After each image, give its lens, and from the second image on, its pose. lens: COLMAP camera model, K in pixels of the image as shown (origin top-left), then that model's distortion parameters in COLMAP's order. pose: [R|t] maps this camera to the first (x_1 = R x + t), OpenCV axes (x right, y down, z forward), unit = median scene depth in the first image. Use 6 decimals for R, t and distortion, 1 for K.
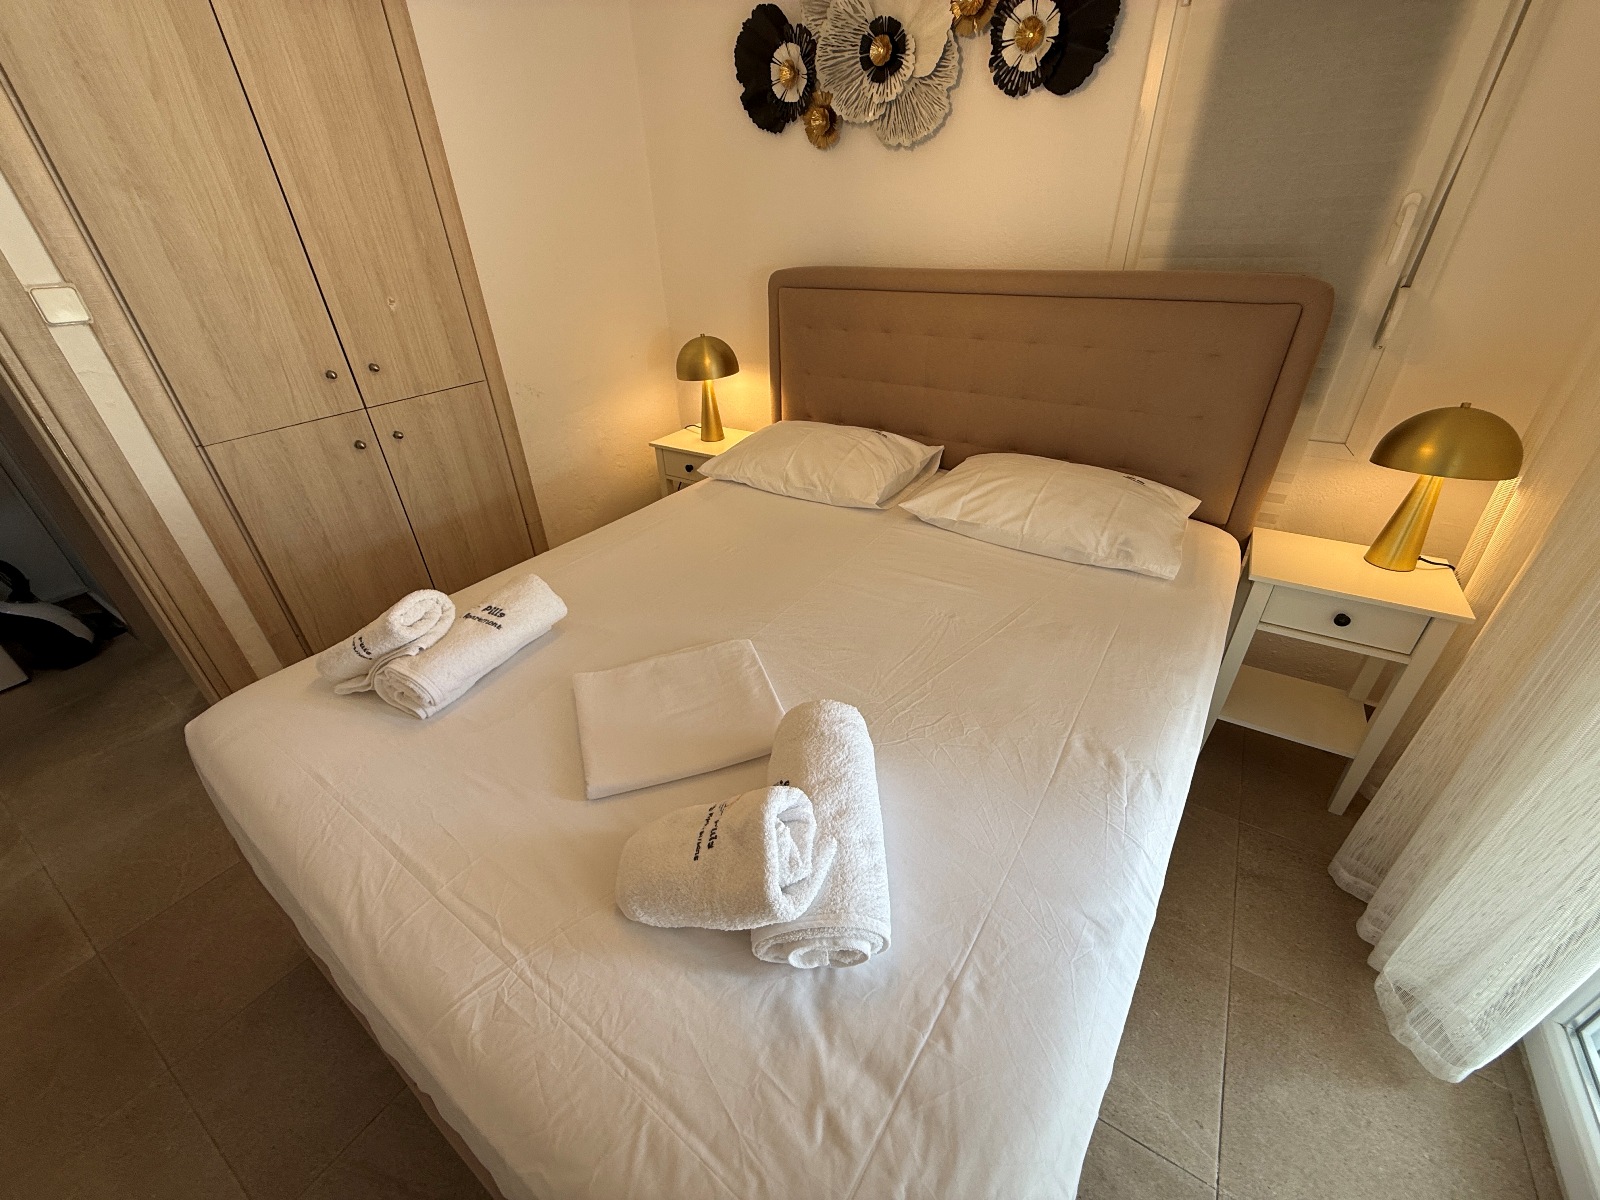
lens RADIAL K [[637.7, 0, 800.0], [0, 637.7, 600.0], [0, 0, 1]] dist [0.000418, 0.000007]
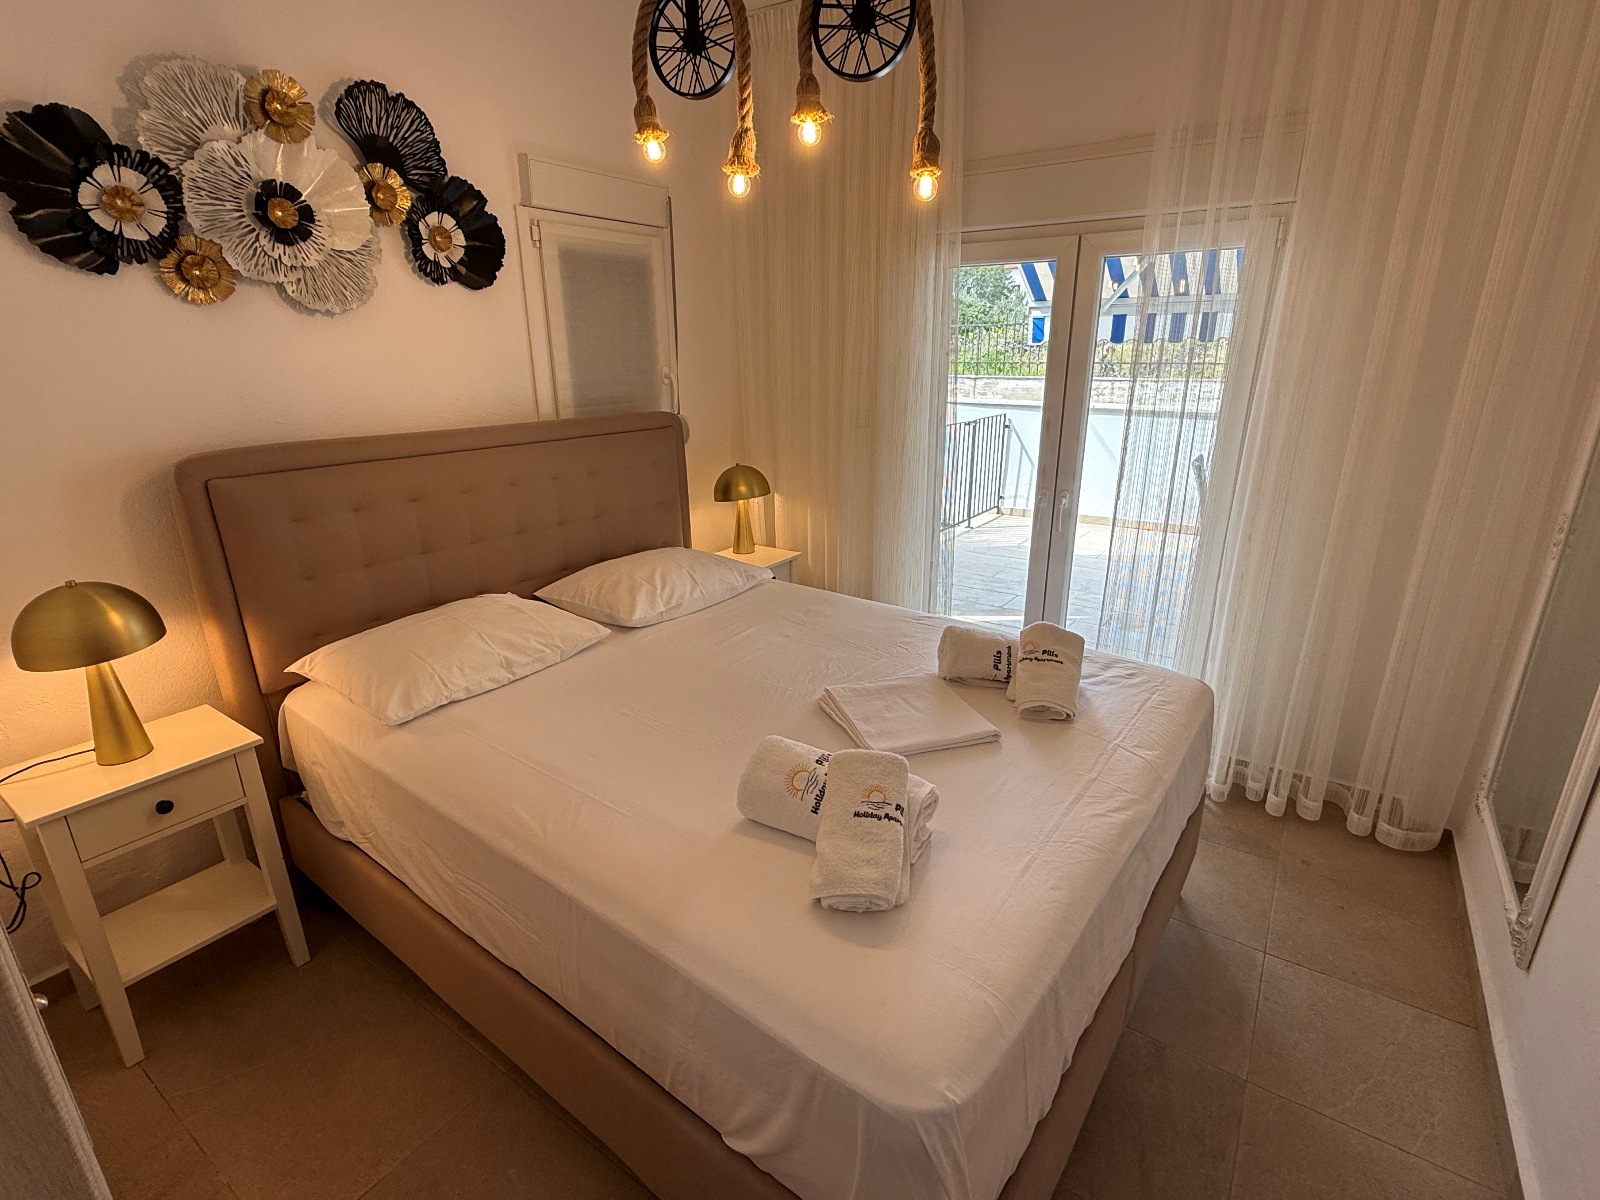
lens RADIAL K [[780.9, 0, 800.0], [0, 780.9, 600.0], [0, 0, 1]] dist [-0.000740, -0.000038]
pose [[0.028647, -0.276336, 0.960634, -1.008529], [0.524687, 0.822148, 0.220853, -0.294275], [-0.850813, 0.497705, 0.168542, 0.482945]]
